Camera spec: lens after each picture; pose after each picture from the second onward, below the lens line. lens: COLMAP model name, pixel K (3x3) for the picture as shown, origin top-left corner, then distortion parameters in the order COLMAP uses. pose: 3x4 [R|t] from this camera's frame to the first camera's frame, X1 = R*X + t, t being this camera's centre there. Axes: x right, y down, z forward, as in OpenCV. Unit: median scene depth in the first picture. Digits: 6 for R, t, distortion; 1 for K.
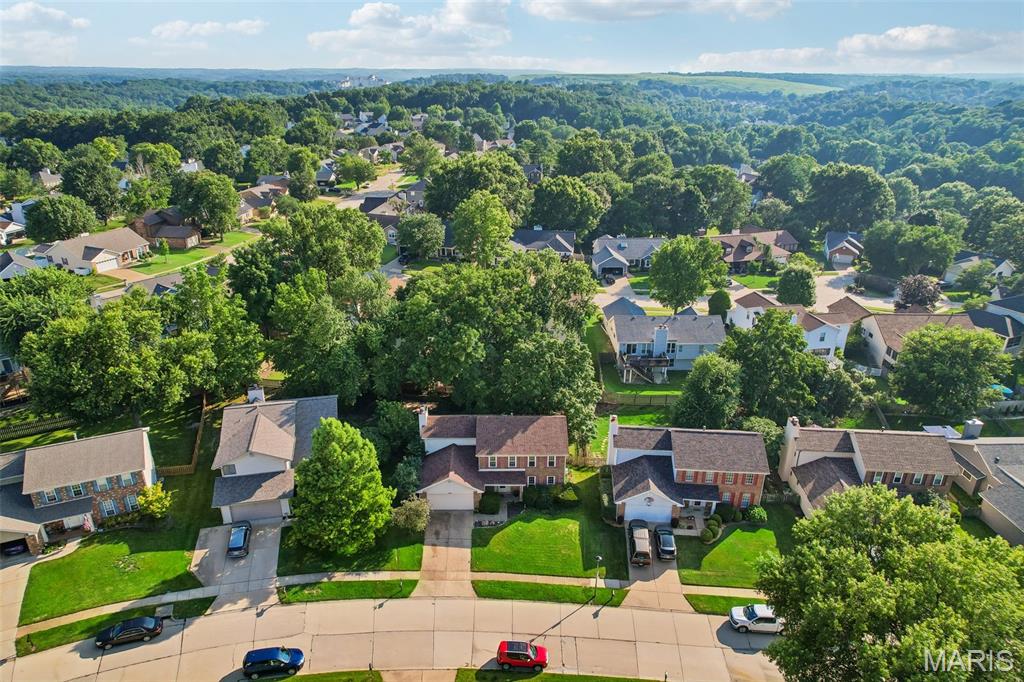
lens RADIAL K [[662.1, 0, 512.0], [0, 662.1, 341.0], [0, 0, 1]] dist [-0.085476, 0.073158]
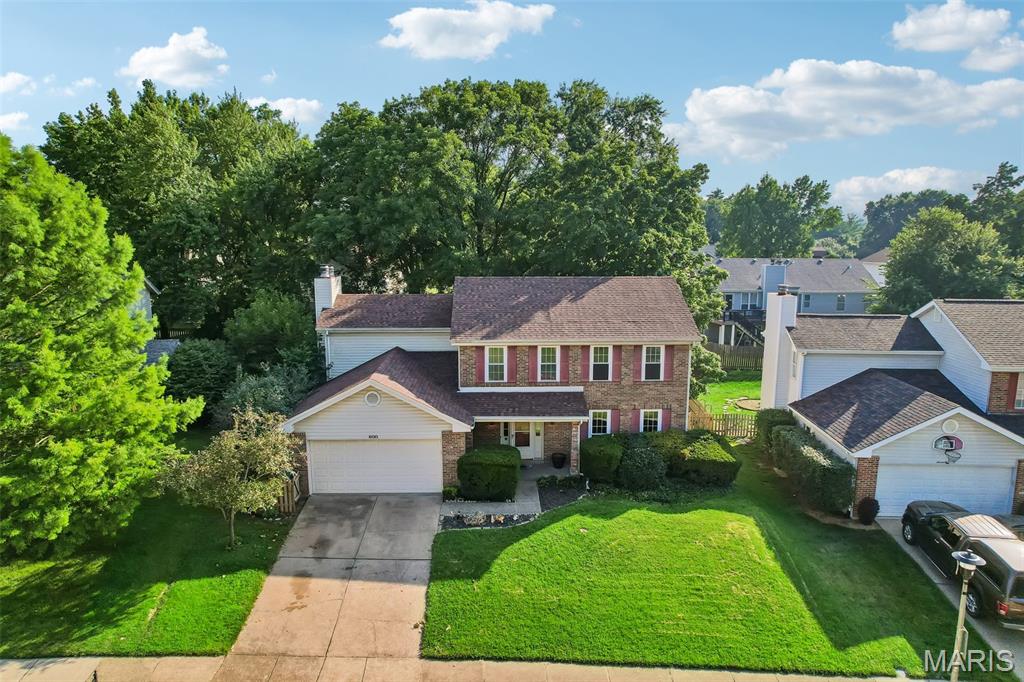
lens RADIAL K [[662.1, 0, 512.0], [0, 662.1, 341.0], [0, 0, 1]] dist [-0.085476, 0.073158]
pose [[0.999822, -0.006037, 0.017880, -0.026594], [0.010040, 0.972396, -0.233123, 0.254518], [-0.015979, 0.233261, 0.972283, 0.630450]]
